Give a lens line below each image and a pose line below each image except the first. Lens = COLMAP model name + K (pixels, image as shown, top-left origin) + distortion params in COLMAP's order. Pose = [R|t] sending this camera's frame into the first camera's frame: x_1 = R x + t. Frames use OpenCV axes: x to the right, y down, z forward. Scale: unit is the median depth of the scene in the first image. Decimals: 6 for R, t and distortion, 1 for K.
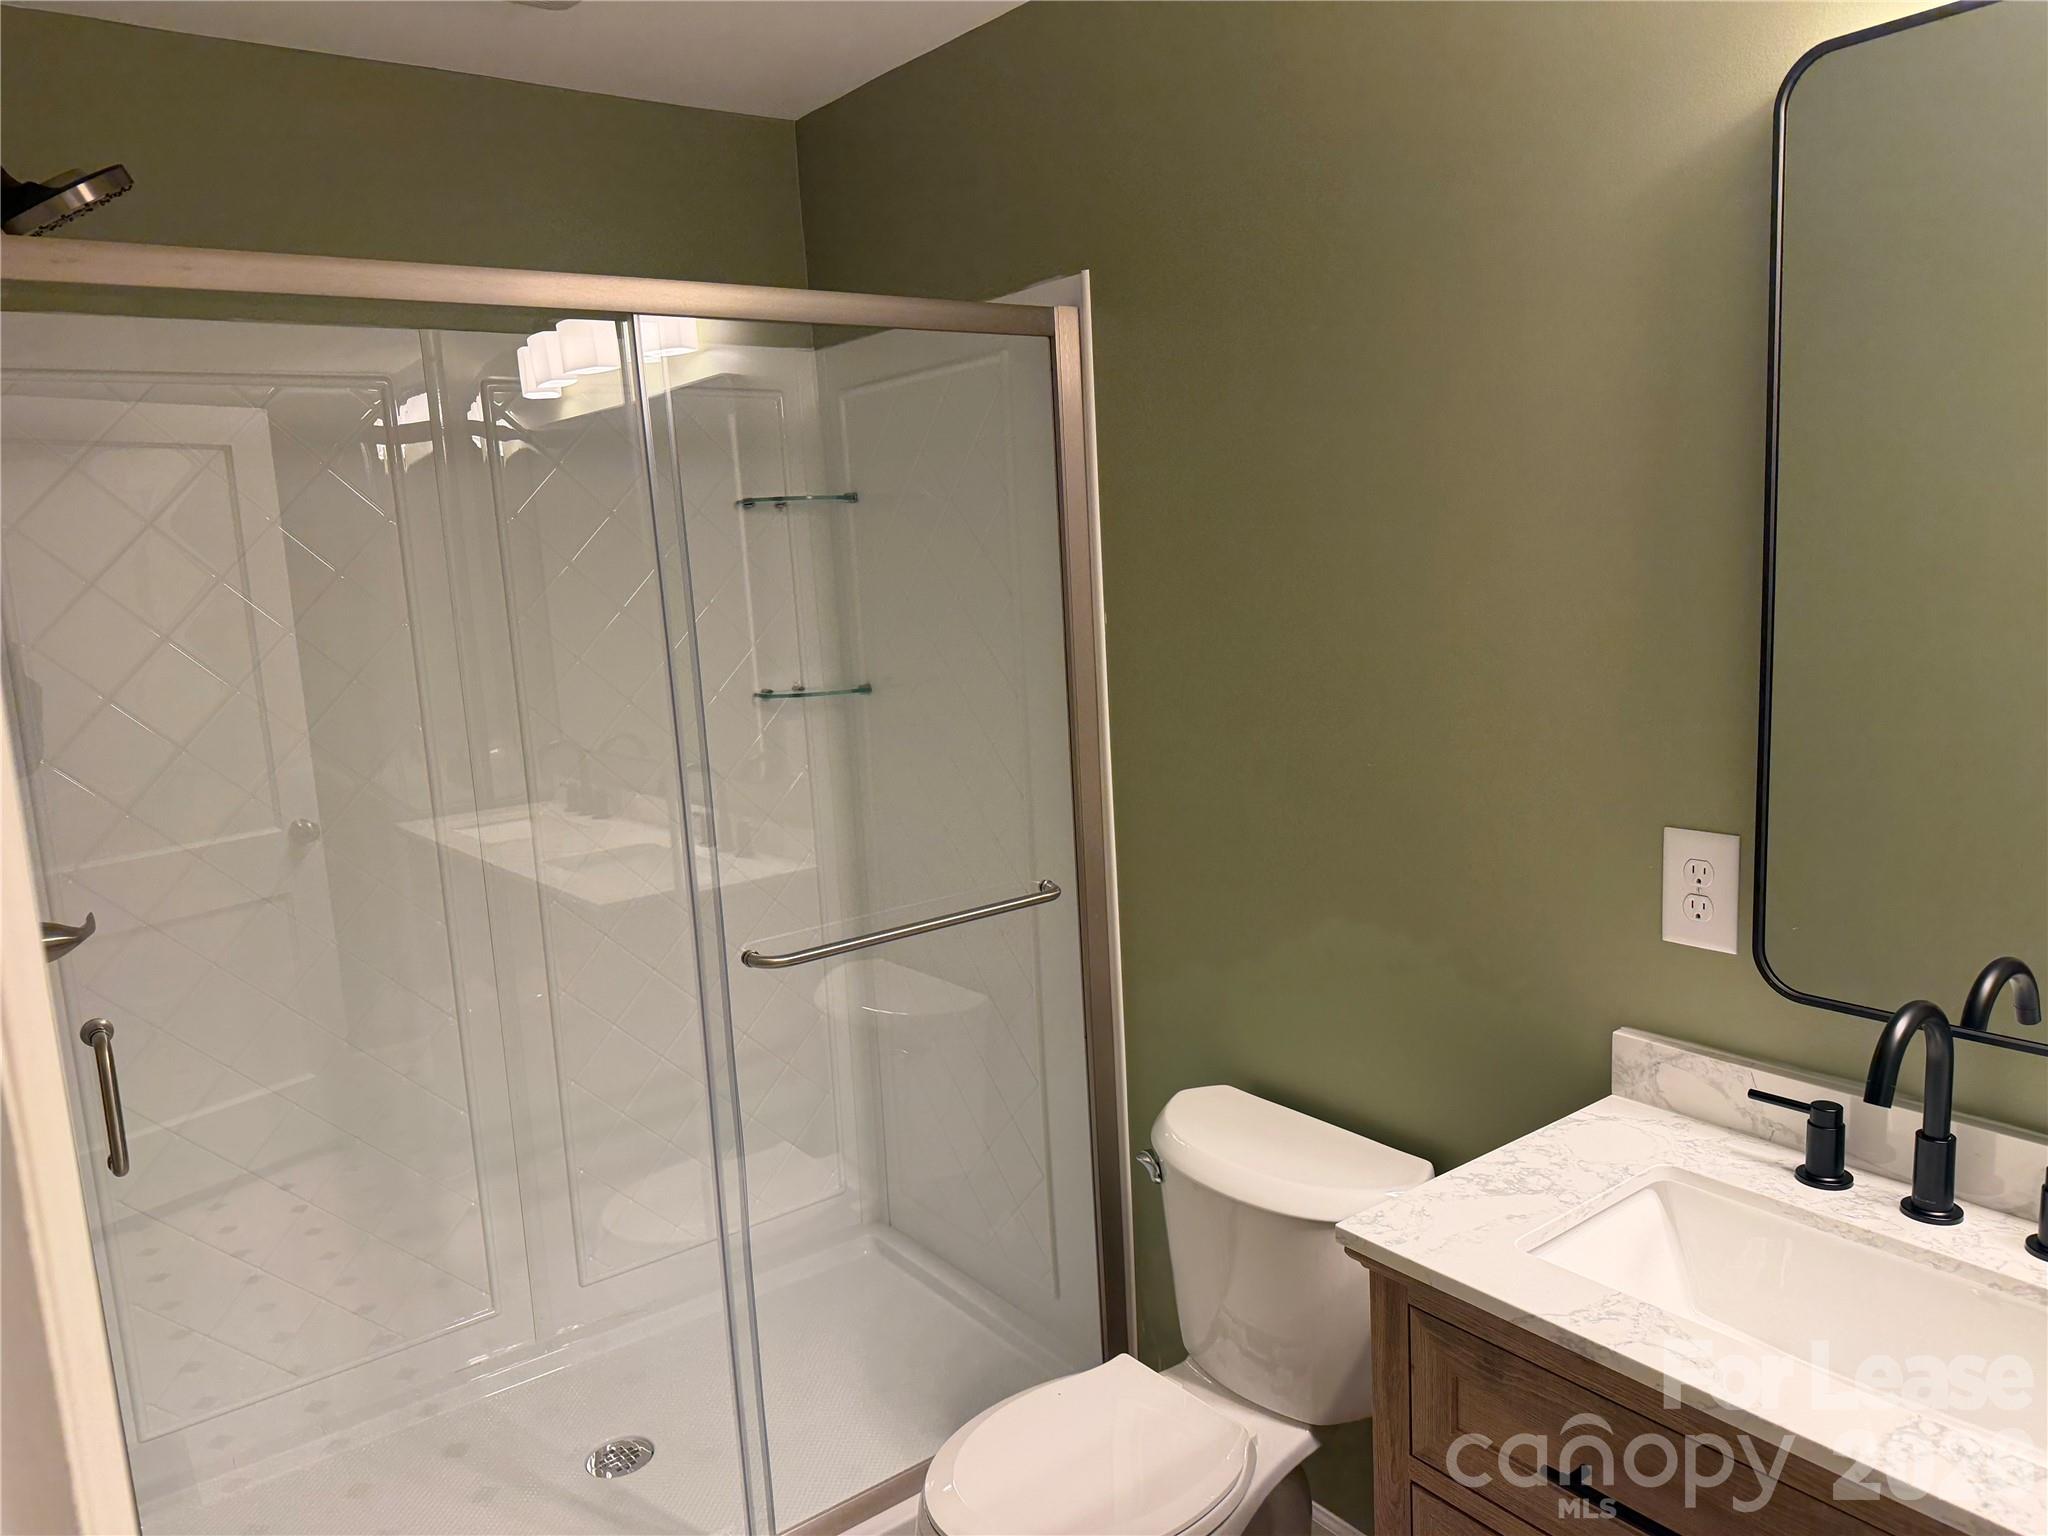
lens RADIAL K [[1427.9, 0, 1023.6], [0, 1427.9, 765.1], [0, 0, 1]] dist [0.008286, 0.002025]
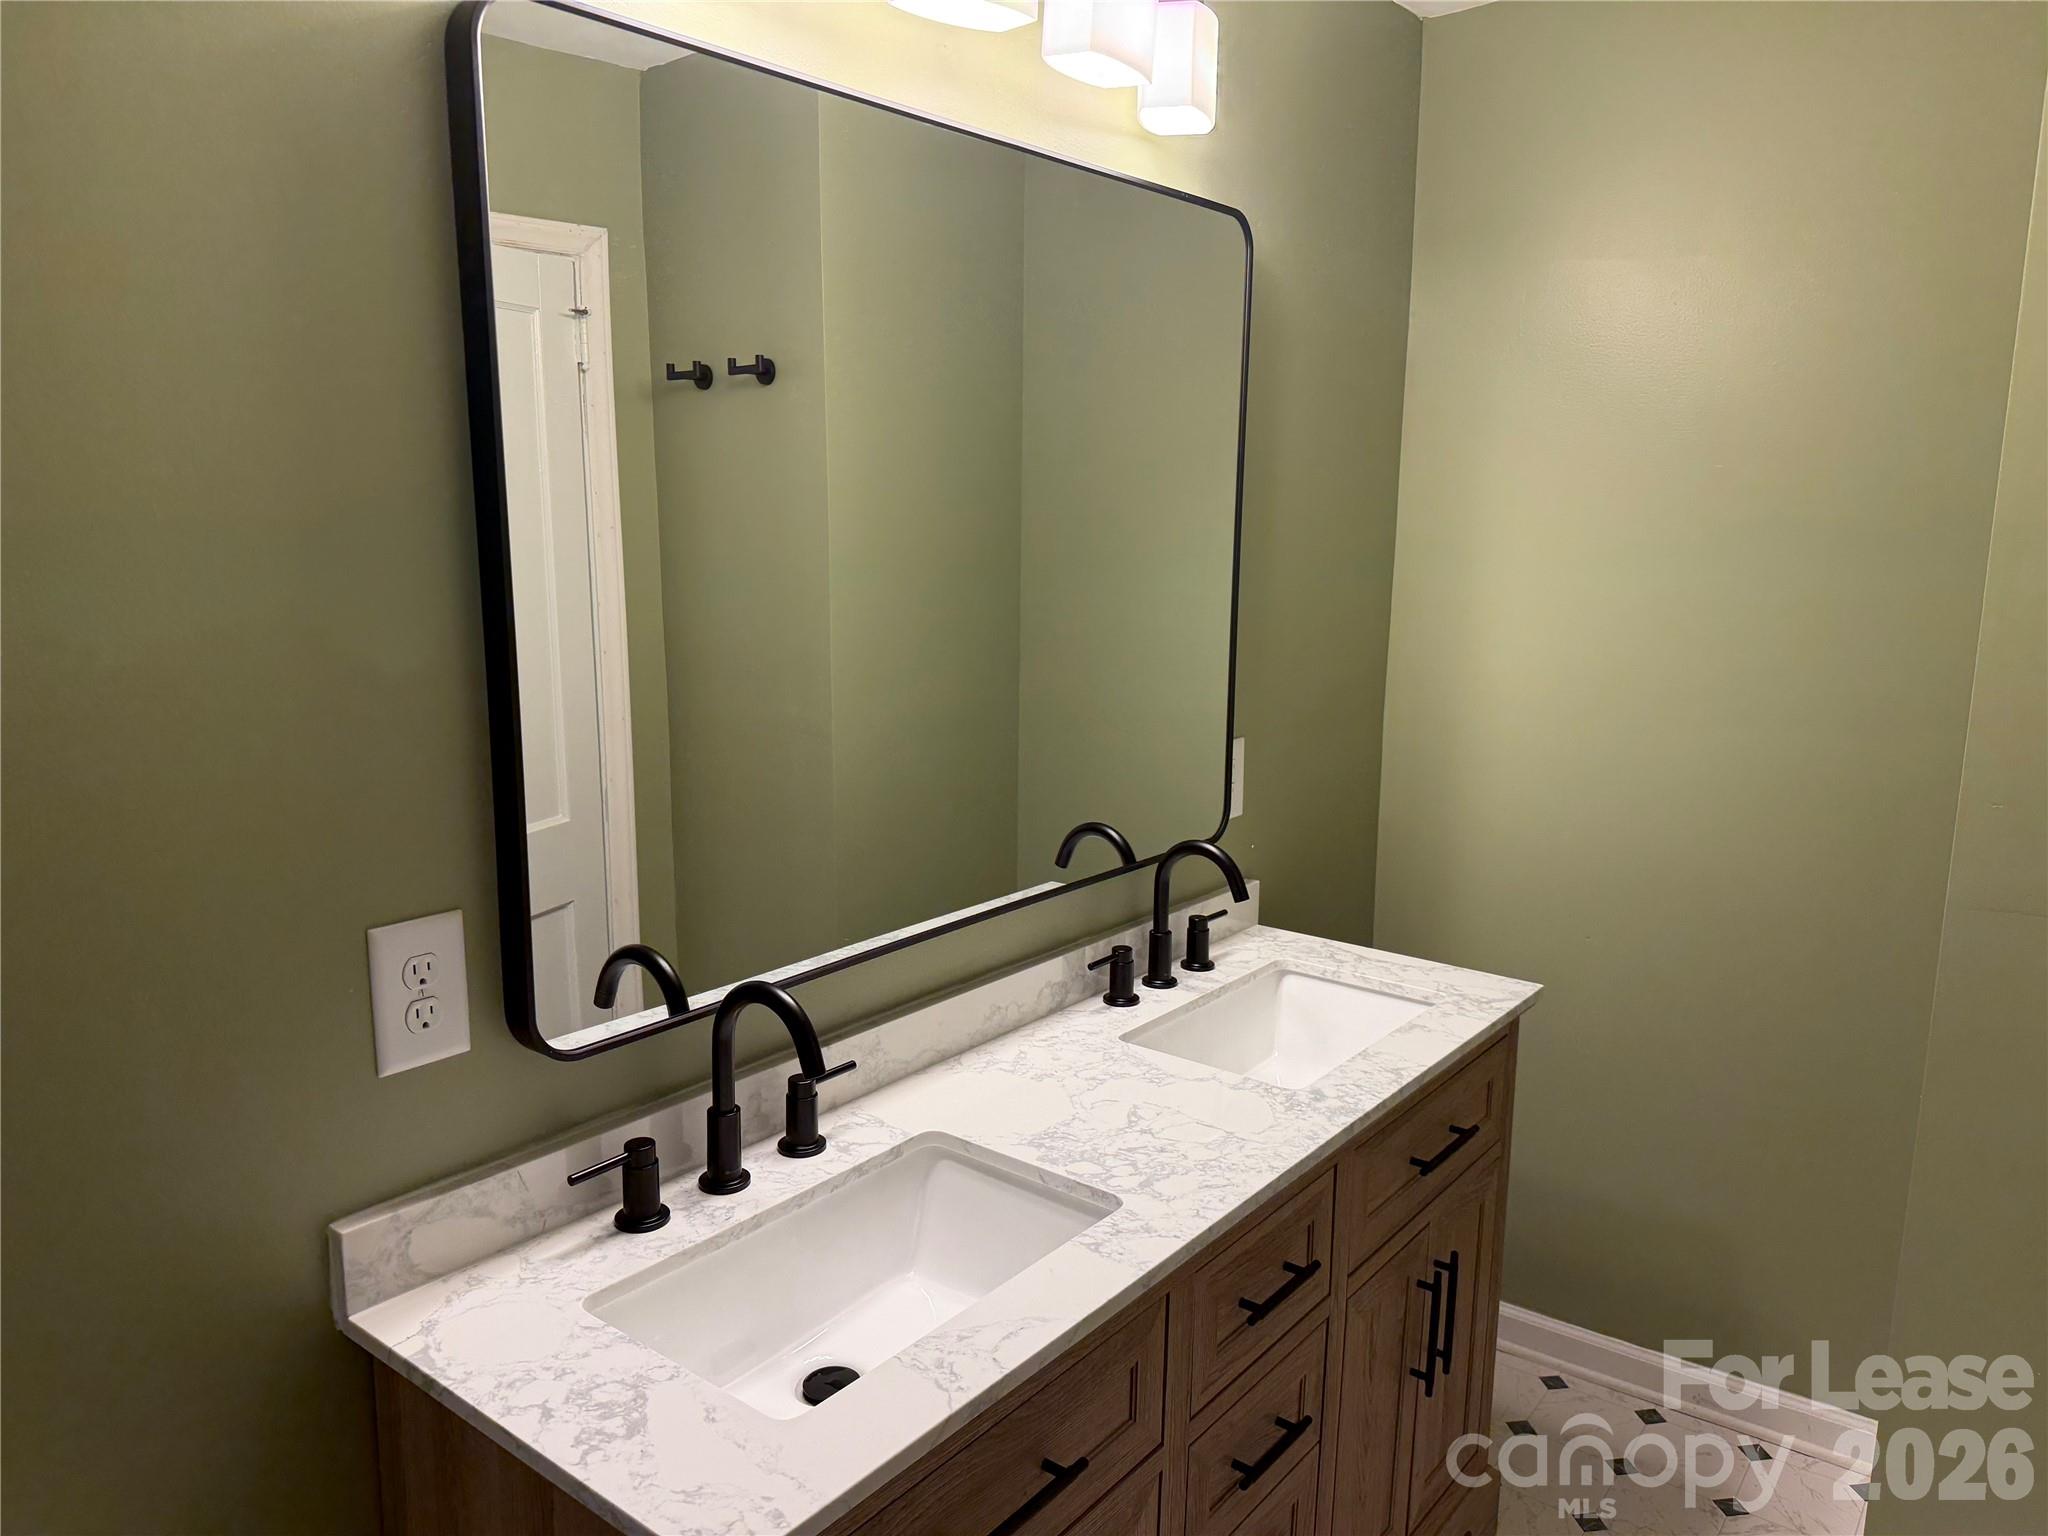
lens RADIAL K [[1427.9, 0, 1023.6], [0, 1427.9, 776.6], [0, 0, 1]] dist [0.008286, 0.002025]
pose [[-0.248408, -0.123660, 0.960730, -0.350795], [0.155169, 0.973930, 0.165480, -0.107096], [-0.956146, 0.190182, -0.222744, 0.836366]]
